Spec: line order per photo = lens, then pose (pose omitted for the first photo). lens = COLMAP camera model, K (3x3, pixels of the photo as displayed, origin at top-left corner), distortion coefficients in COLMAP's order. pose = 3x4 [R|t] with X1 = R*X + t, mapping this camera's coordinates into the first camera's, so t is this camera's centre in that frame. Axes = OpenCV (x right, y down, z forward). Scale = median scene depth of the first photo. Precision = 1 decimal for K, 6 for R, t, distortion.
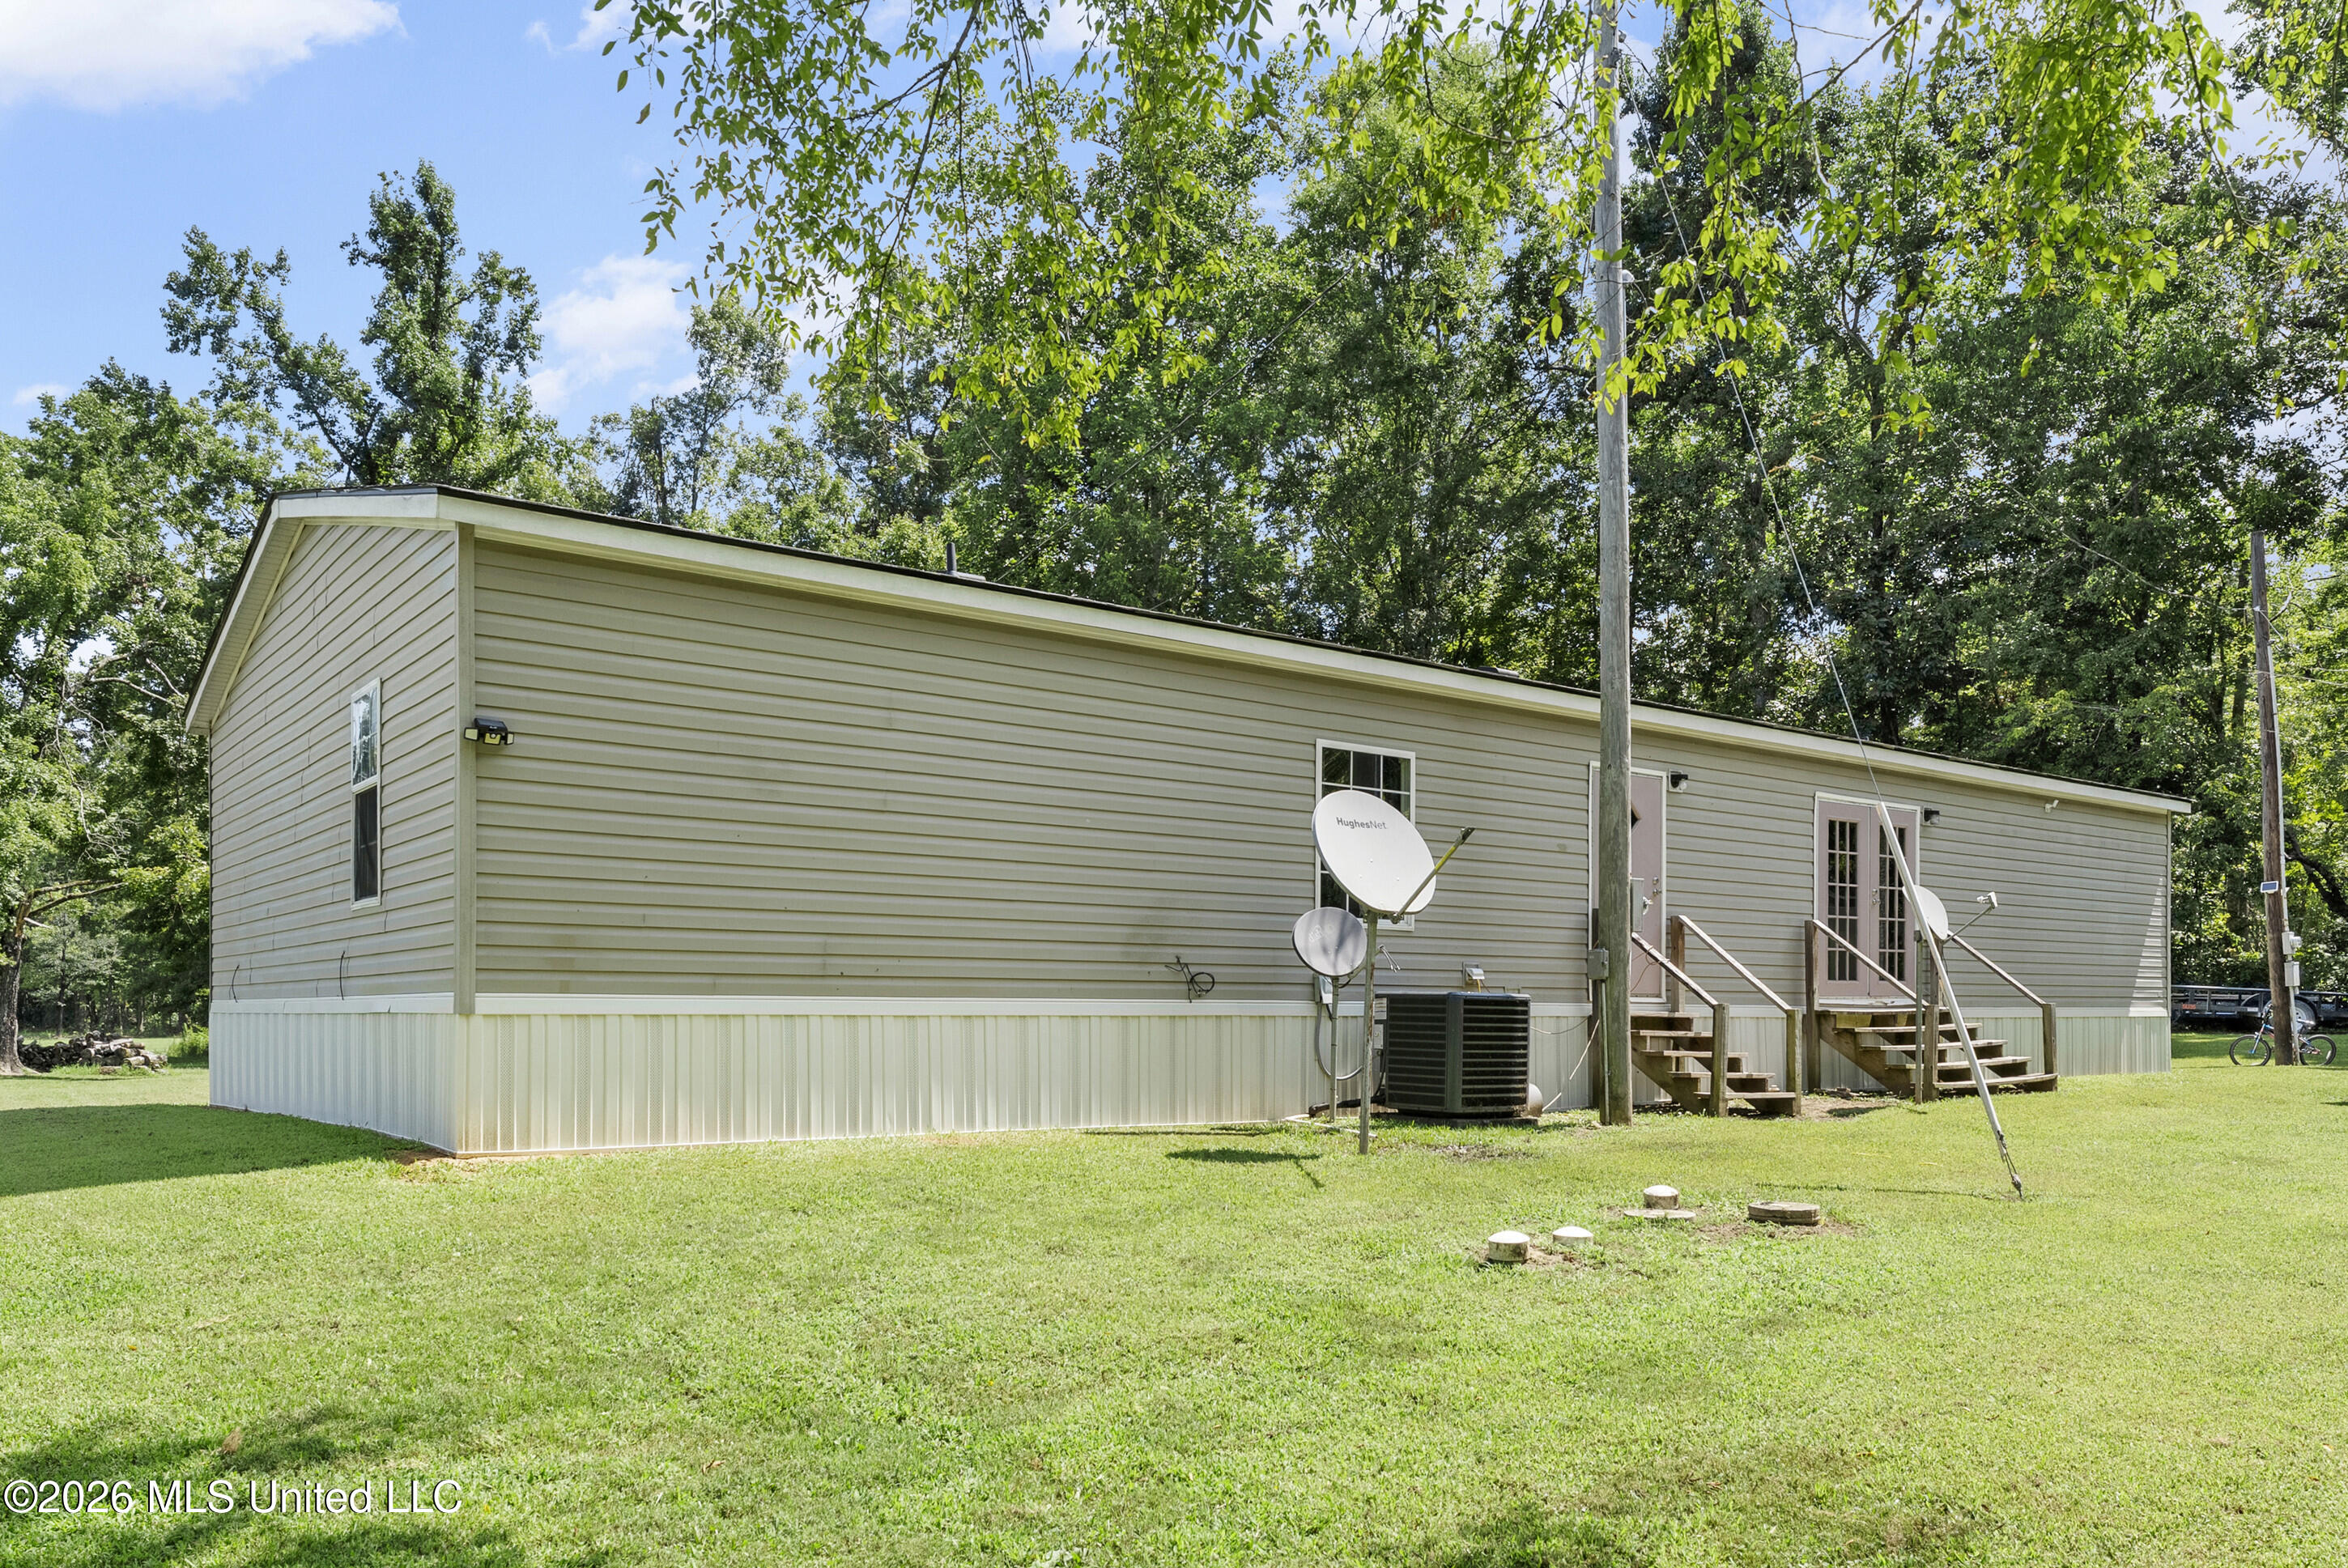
lens RADIAL K [[1736.8, 0, 1175.1], [0, 1736.8, 796.9], [0, 0, 1]] dist [-0.011557, -0.008996]
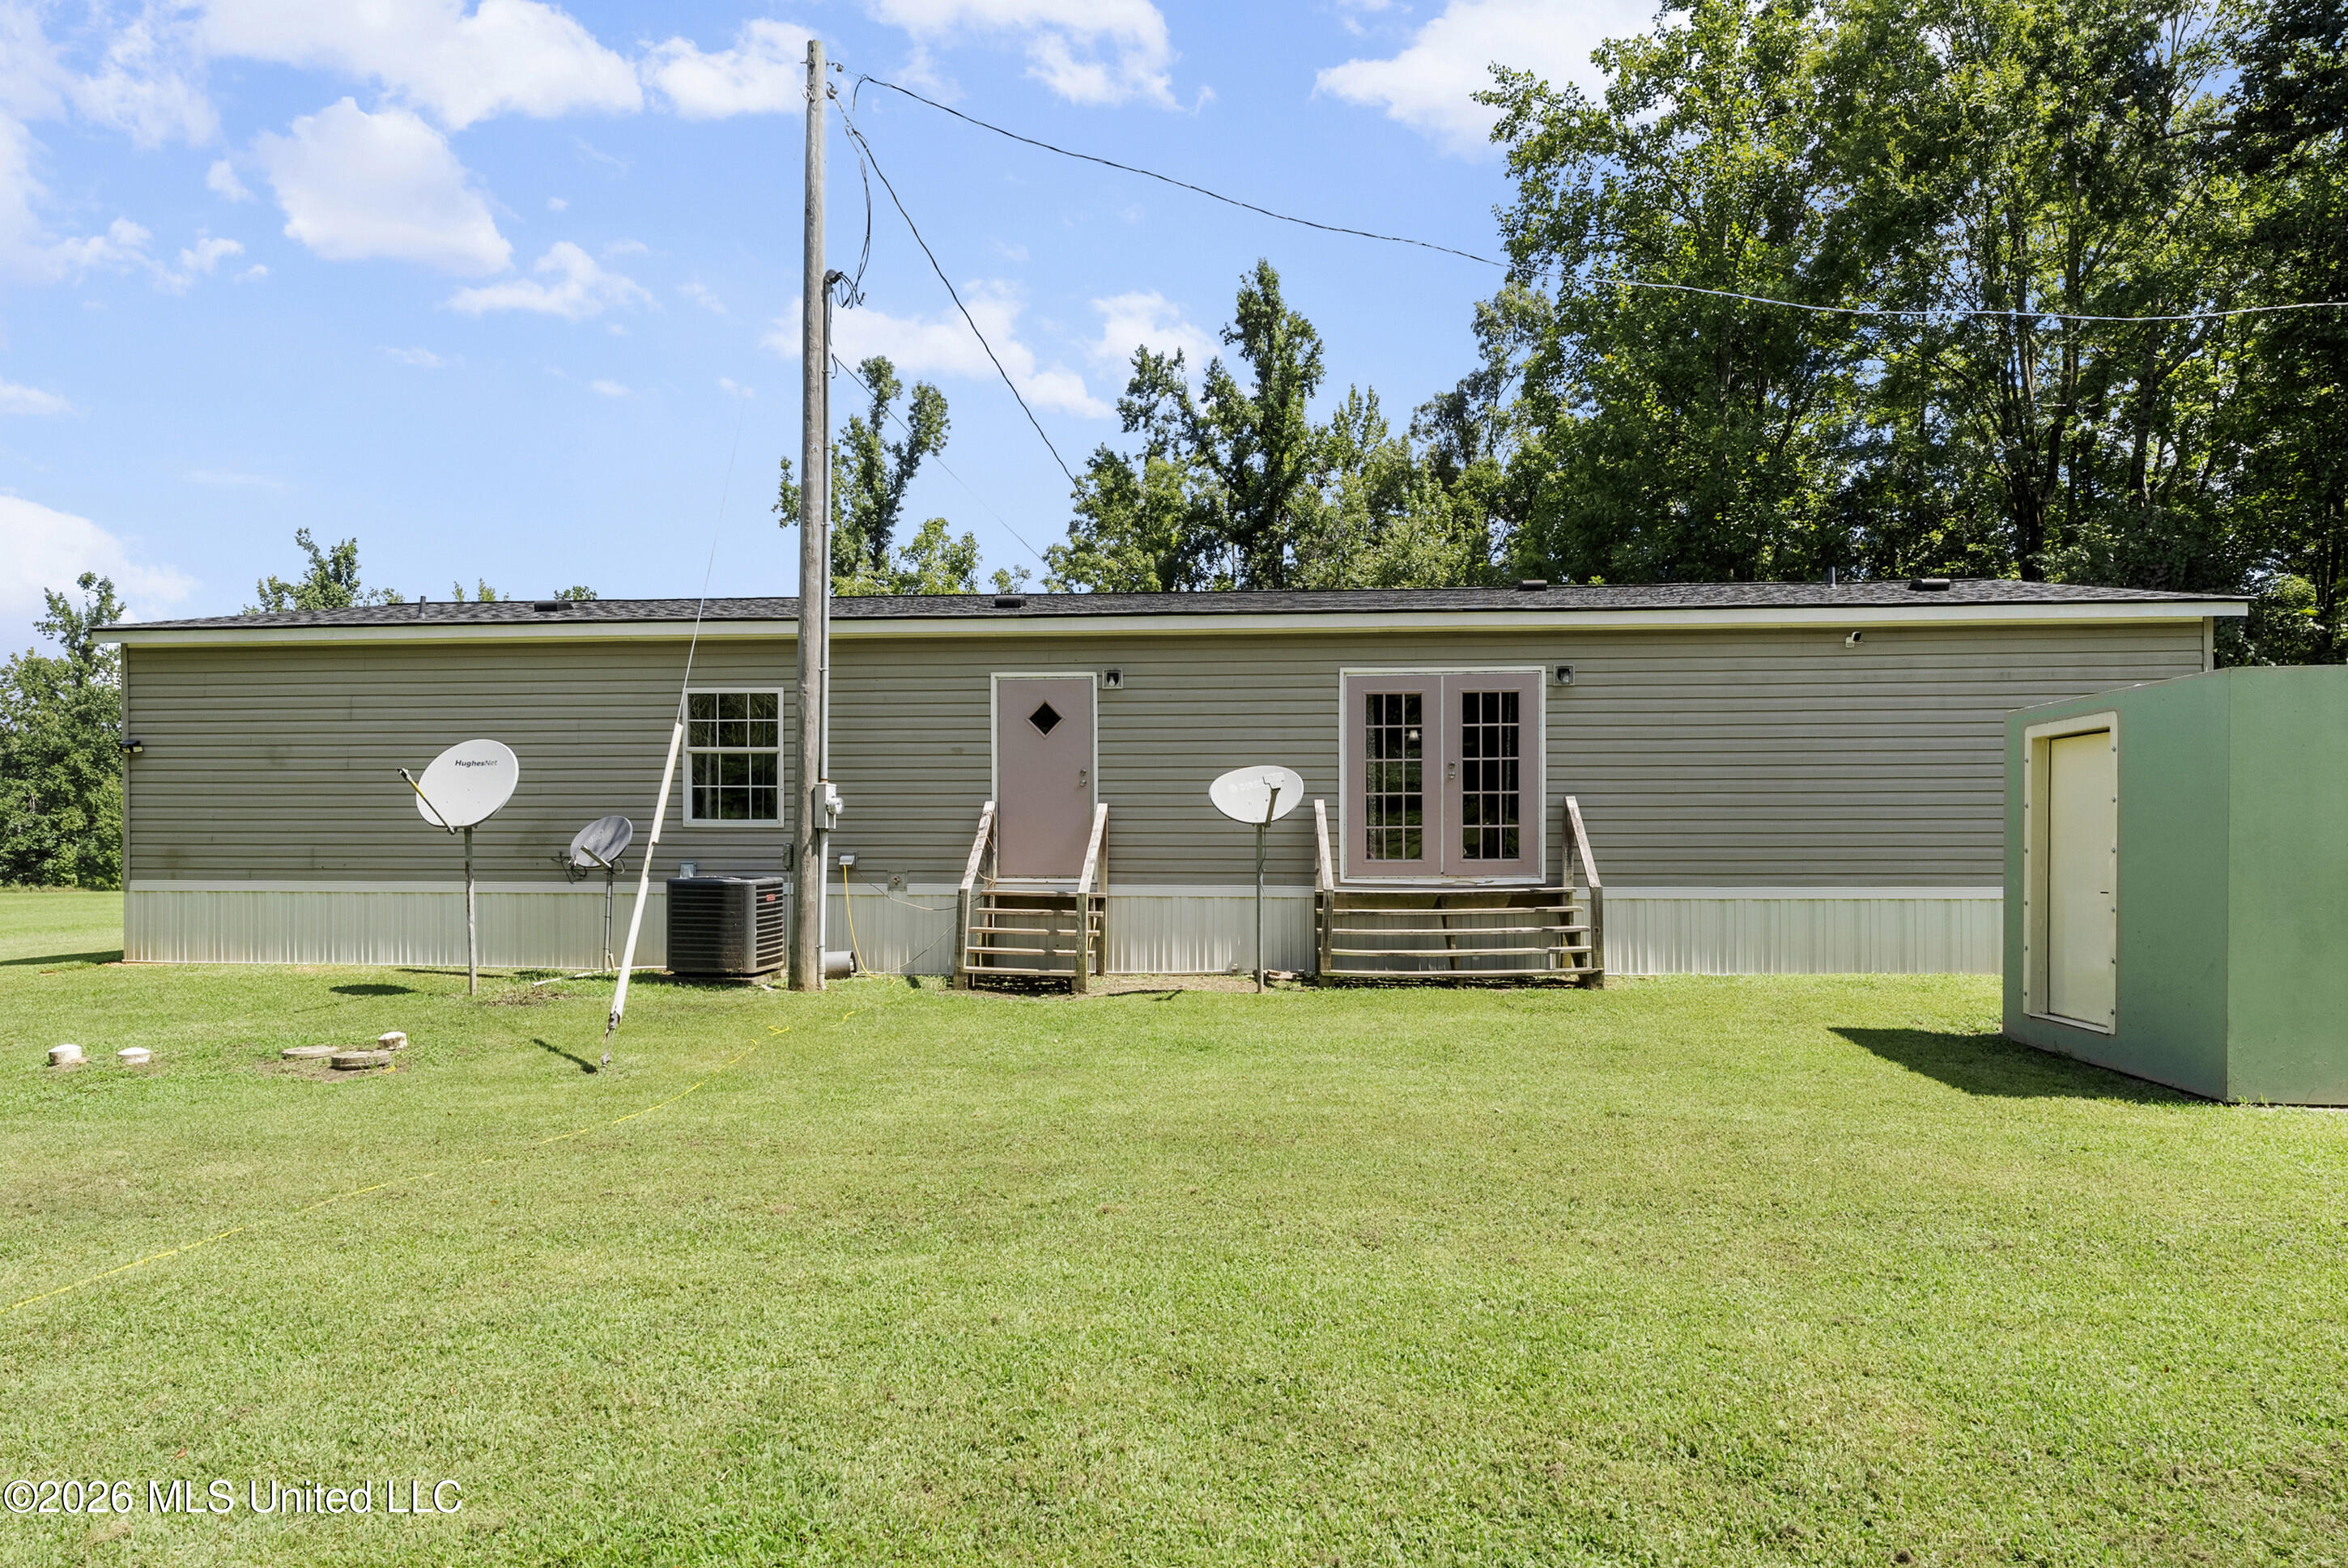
lens RADIAL K [[1342.9, 0, 1173.7], [0, 1342.9, 773.6], [0, 0, 1]] dist [-0.004483, -0.000284]
pose [[0.736579, -0.038087, -0.675278, 0.253485], [0.085127, 0.995694, 0.036695, 0.006410], [0.670973, -0.084513, 0.736650, 0.116295]]
